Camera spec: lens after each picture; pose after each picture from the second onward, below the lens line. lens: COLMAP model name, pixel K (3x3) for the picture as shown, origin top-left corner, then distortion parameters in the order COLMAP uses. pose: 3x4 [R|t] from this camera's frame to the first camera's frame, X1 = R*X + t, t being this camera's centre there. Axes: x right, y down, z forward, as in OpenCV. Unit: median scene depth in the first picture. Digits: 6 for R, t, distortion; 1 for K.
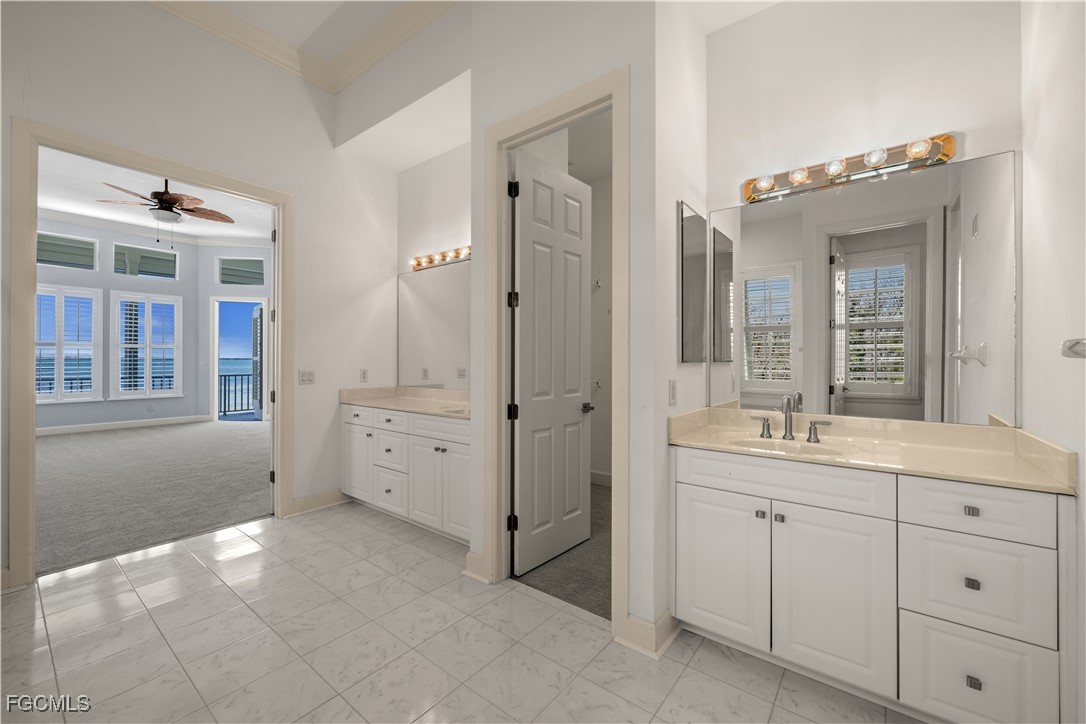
lens RADIAL K [[424.9, 0, 543.0], [0, 424.9, 362.0], [0, 0, 1]] dist [-0.000019, -0.000065]
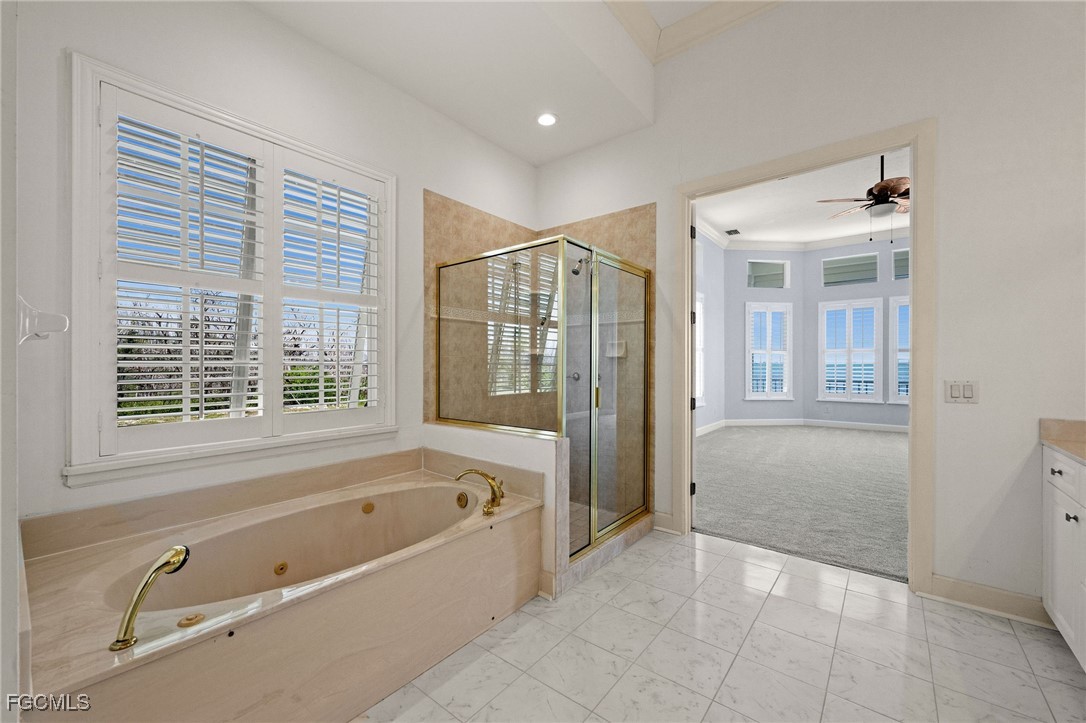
lens RADIAL K [[431.6, 0, 543.0], [0, 431.6, 361.5], [0, 0, 1]] dist [-0.000688, -0.000169]
pose [[-0.011215, -0.005923, -0.999920, 0.095659], [-0.007106, 0.999958, -0.005844, -0.000803], [0.999912, 0.007040, -0.011257, 0.384740]]
